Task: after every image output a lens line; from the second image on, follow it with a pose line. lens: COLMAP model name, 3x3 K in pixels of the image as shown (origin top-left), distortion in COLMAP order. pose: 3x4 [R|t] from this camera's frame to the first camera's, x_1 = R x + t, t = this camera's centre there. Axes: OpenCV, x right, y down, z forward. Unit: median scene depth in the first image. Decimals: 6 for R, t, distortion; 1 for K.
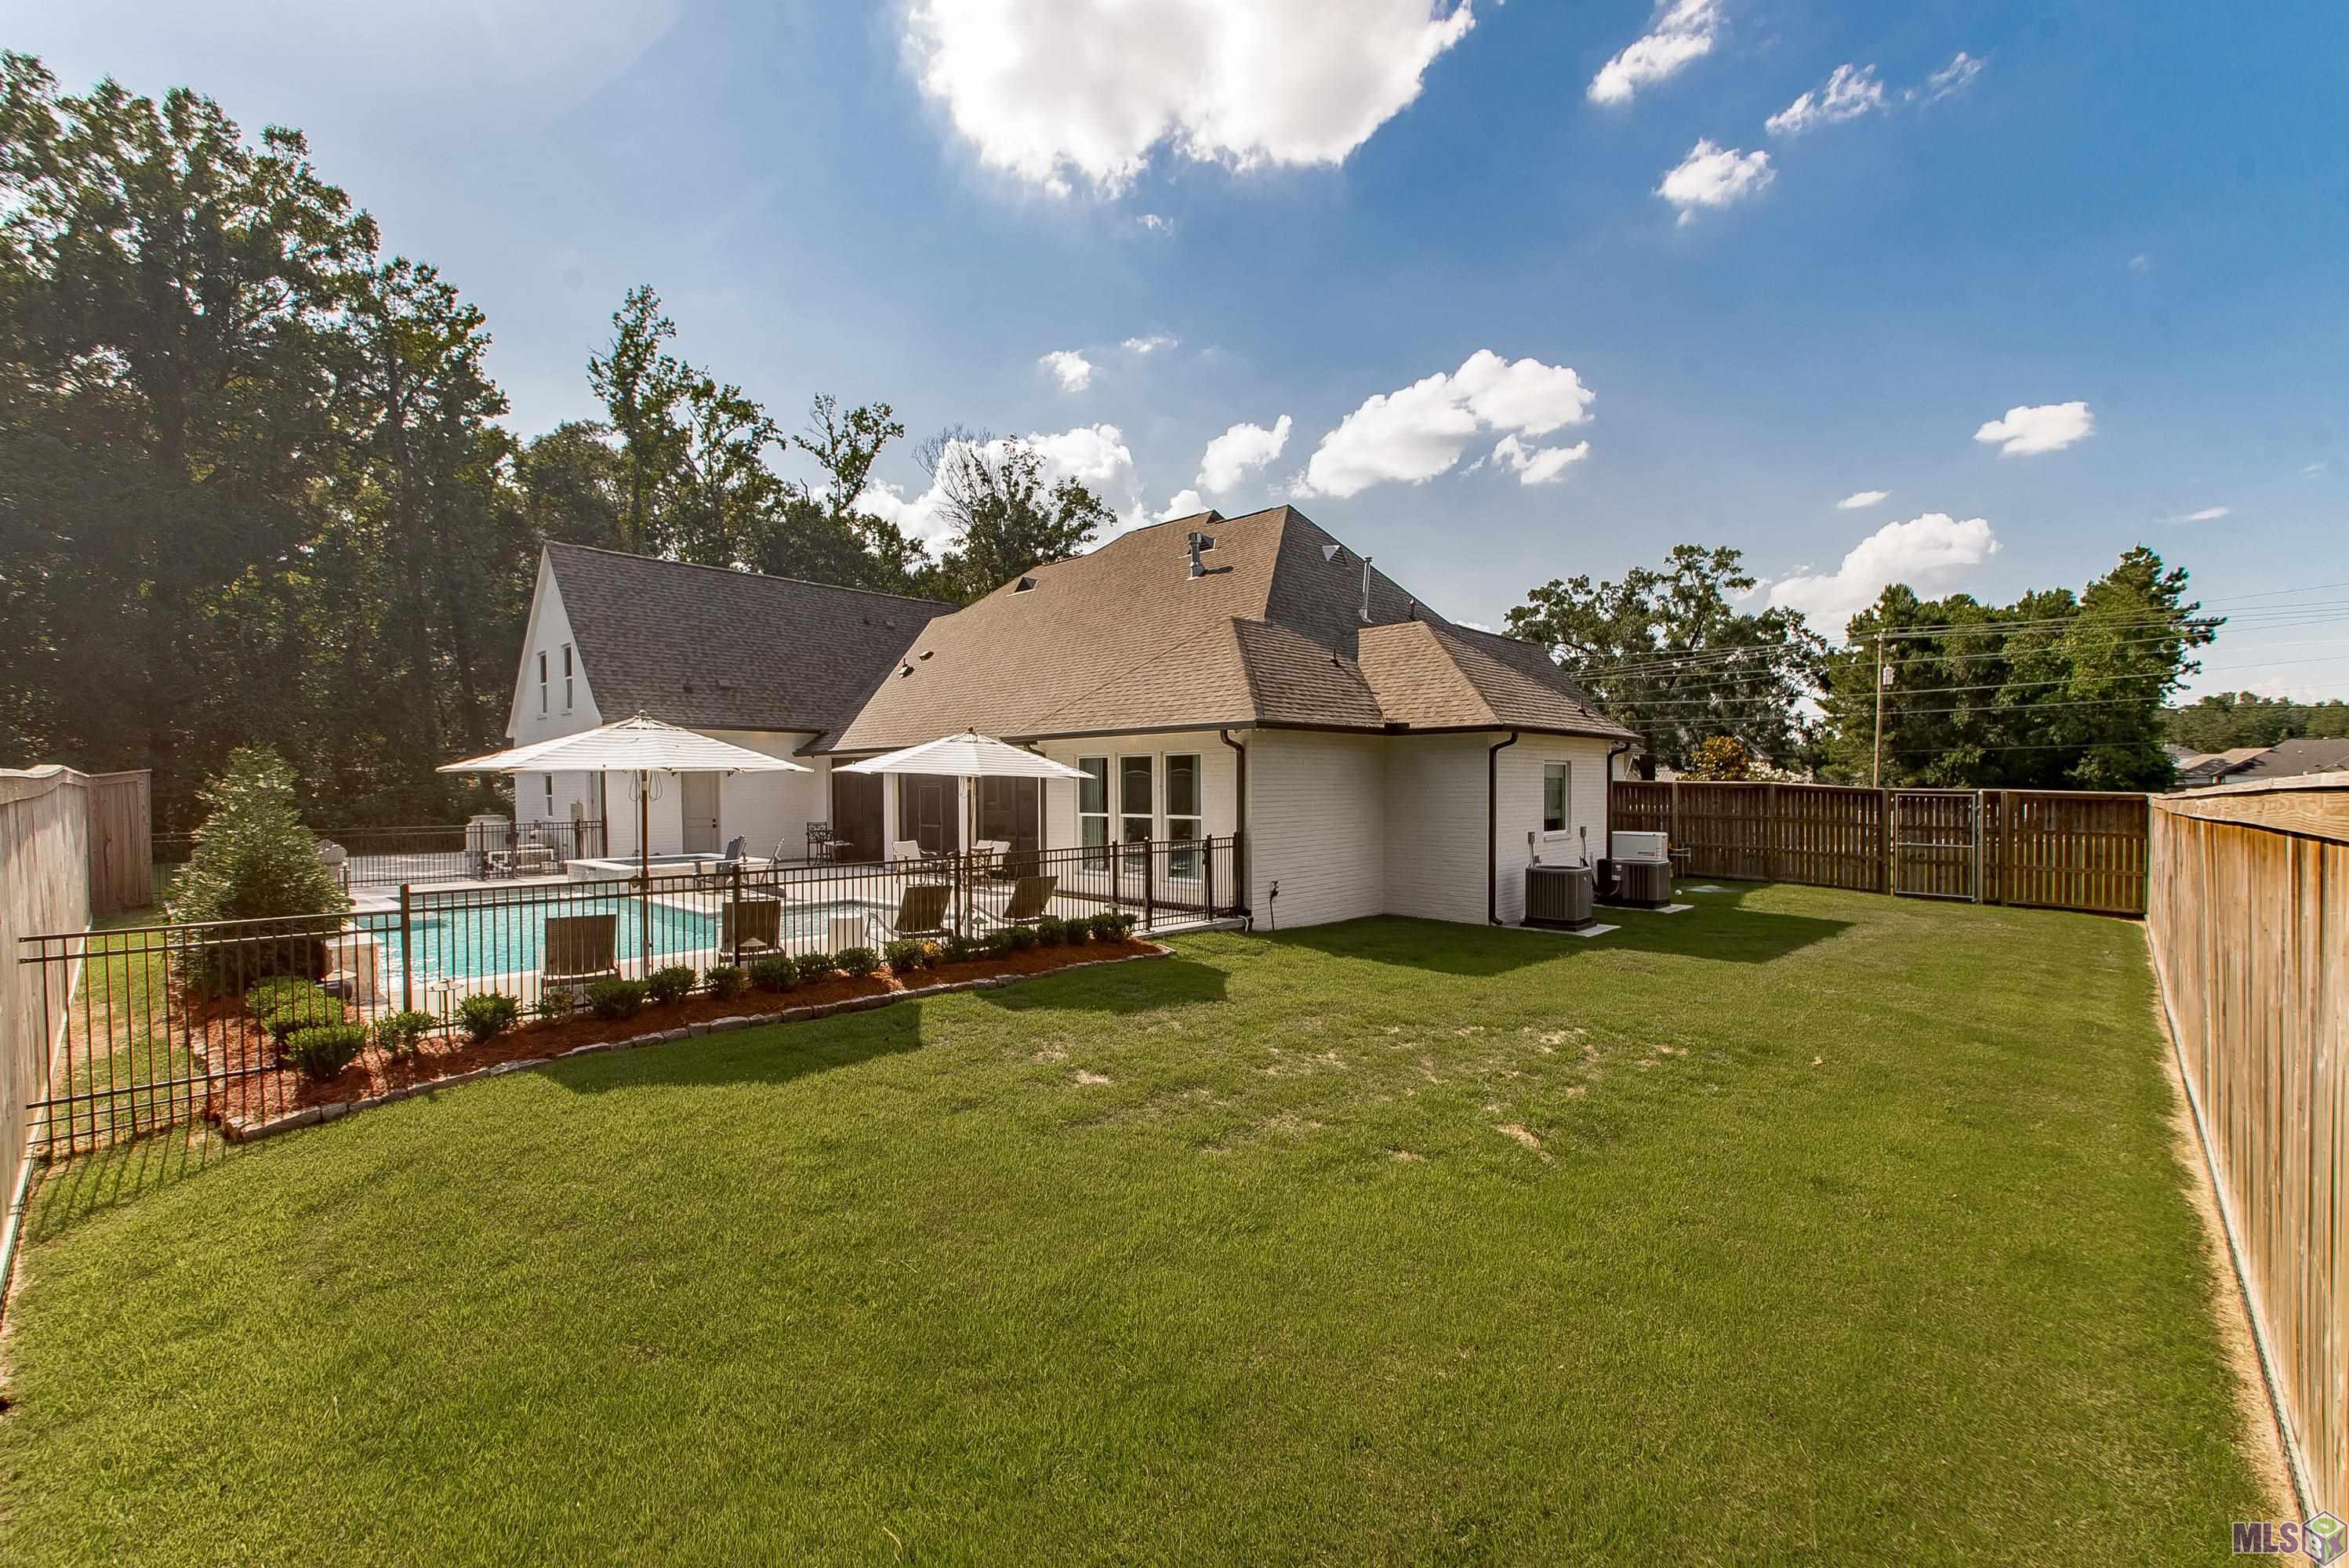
lens RADIAL K [[1026.9, 0, 1178.5], [0, 1026.9, 796.7], [0, 0, 1]] dist [0.034532, -0.028323]
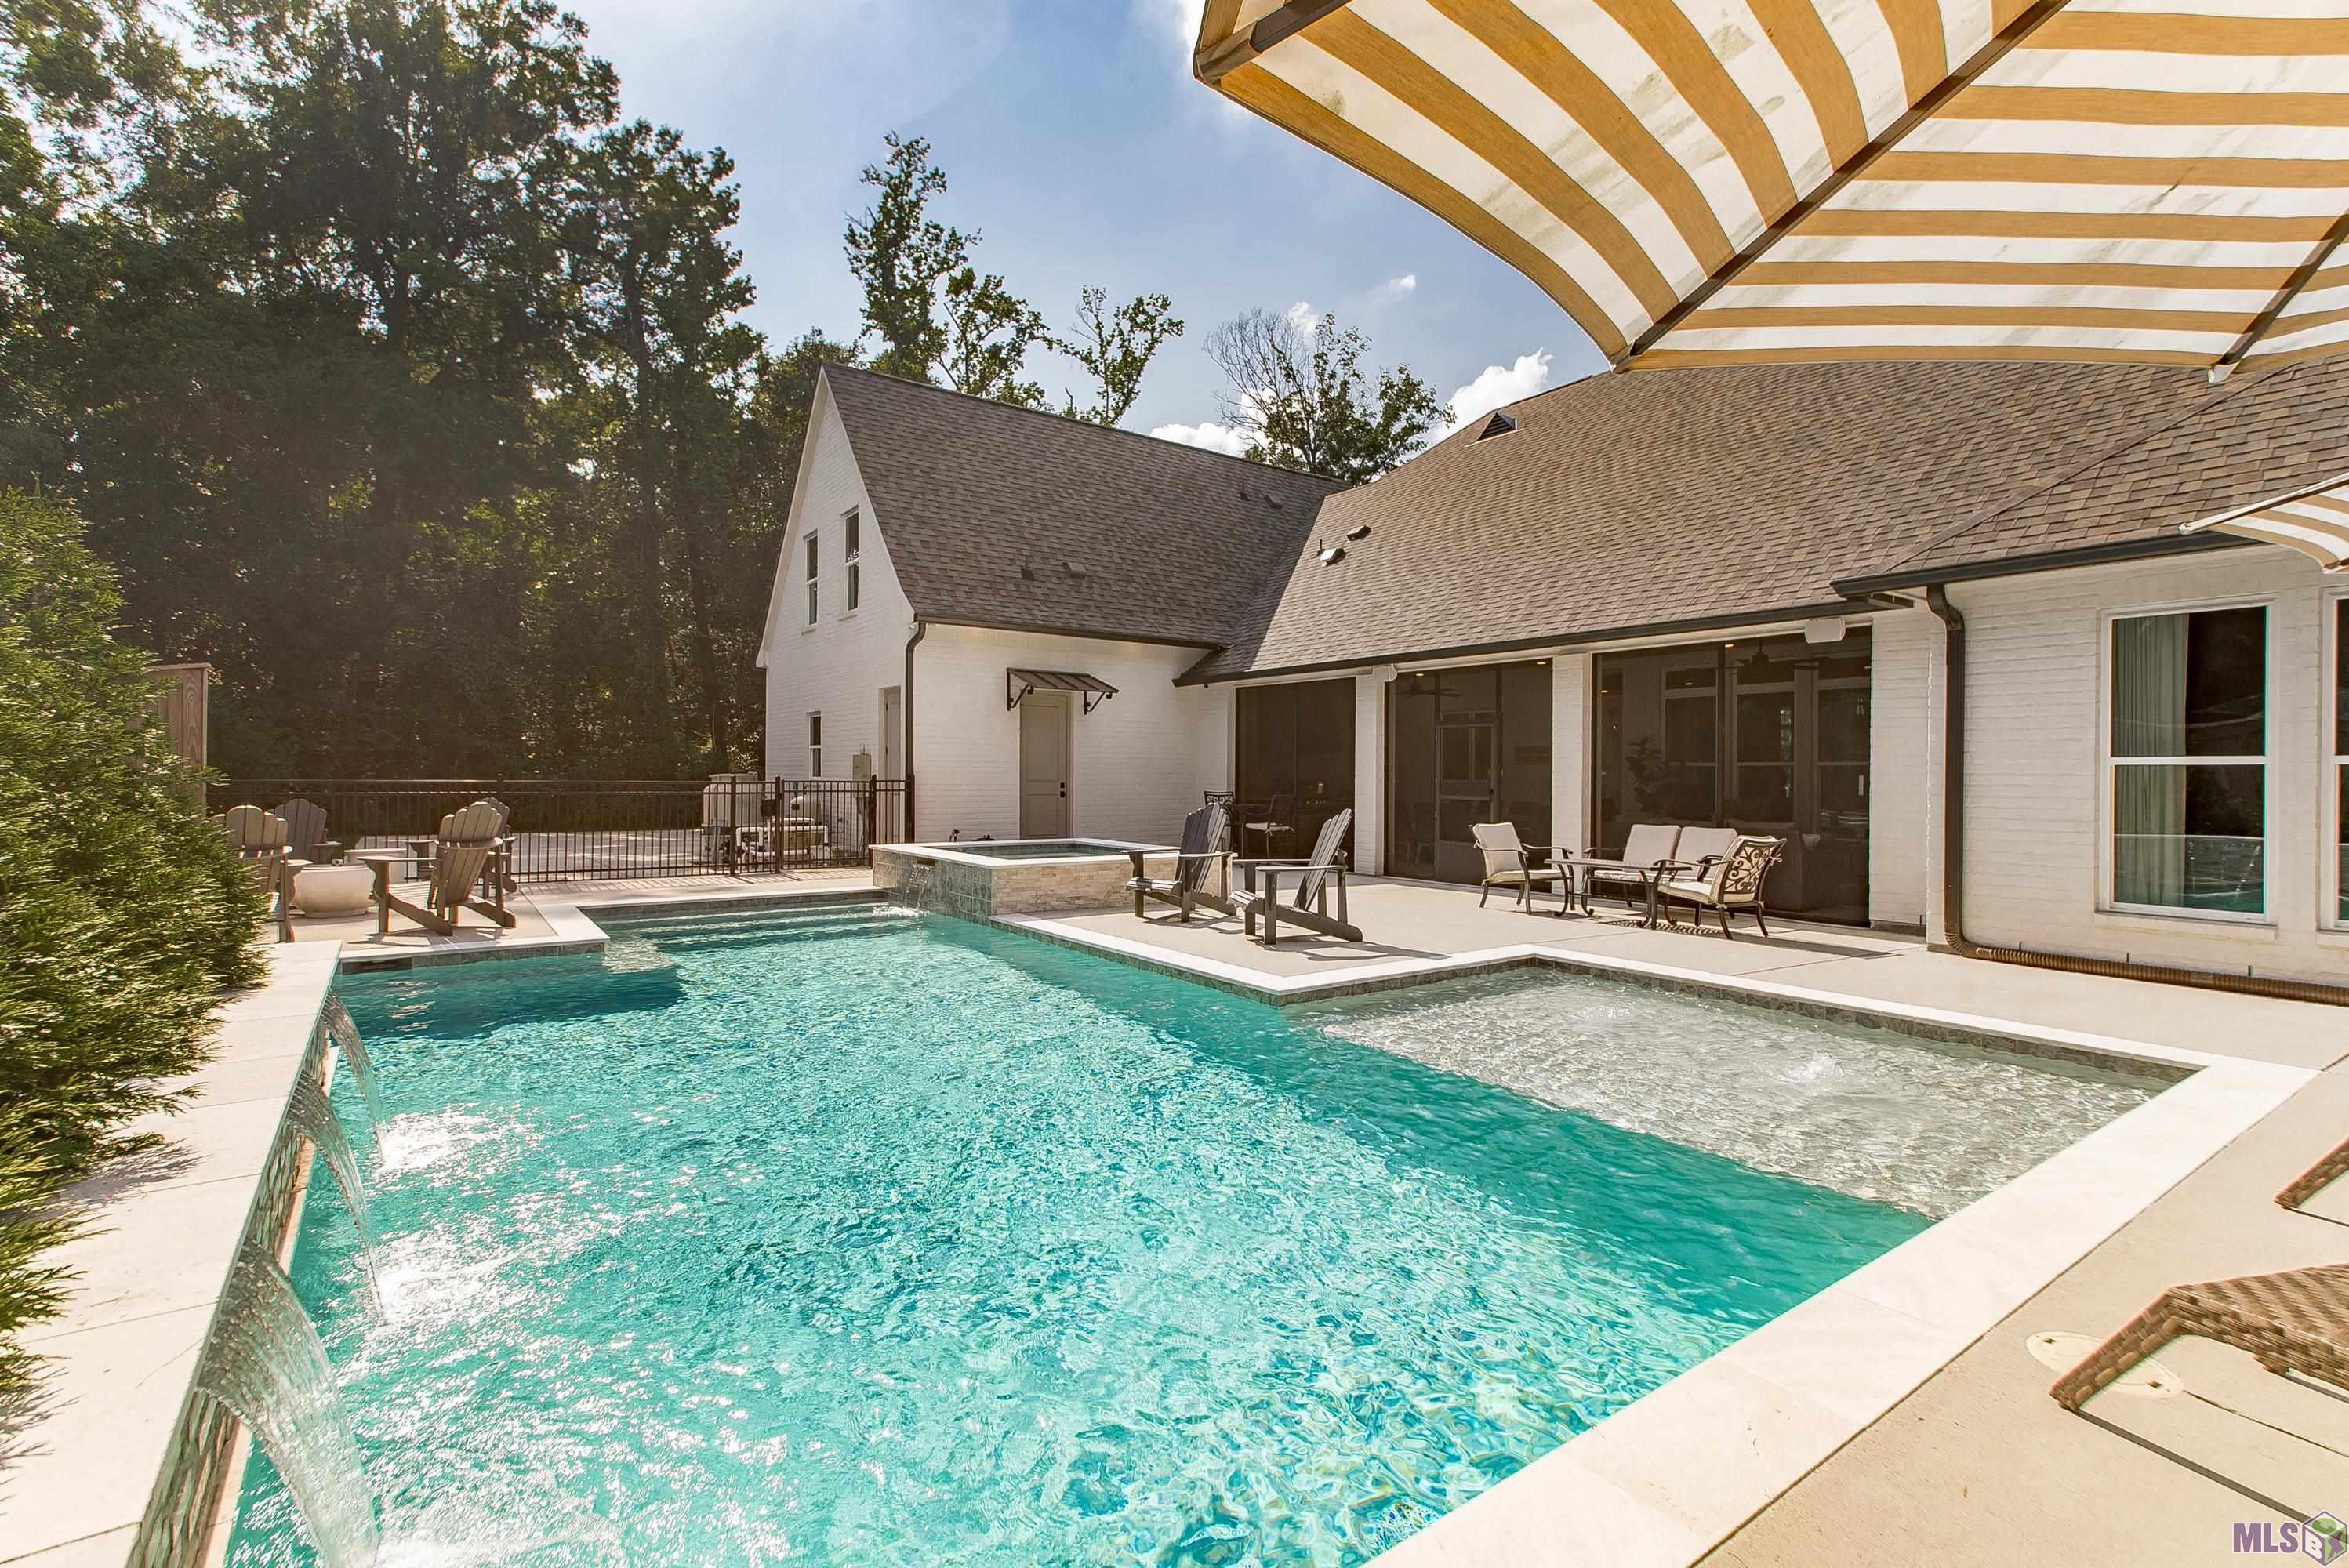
lens RADIAL K [[1073.5, 0, 1145.3], [0, 1073.5, 761.1], [0, 0, 1]] dist [0.017213, -0.010724]
pose [[0.980051, 0.011148, -0.198435, -0.142299], [-0.016624, 0.999525, -0.025951, 0.012532], [0.198052, 0.028732, 0.979770, 0.197592]]
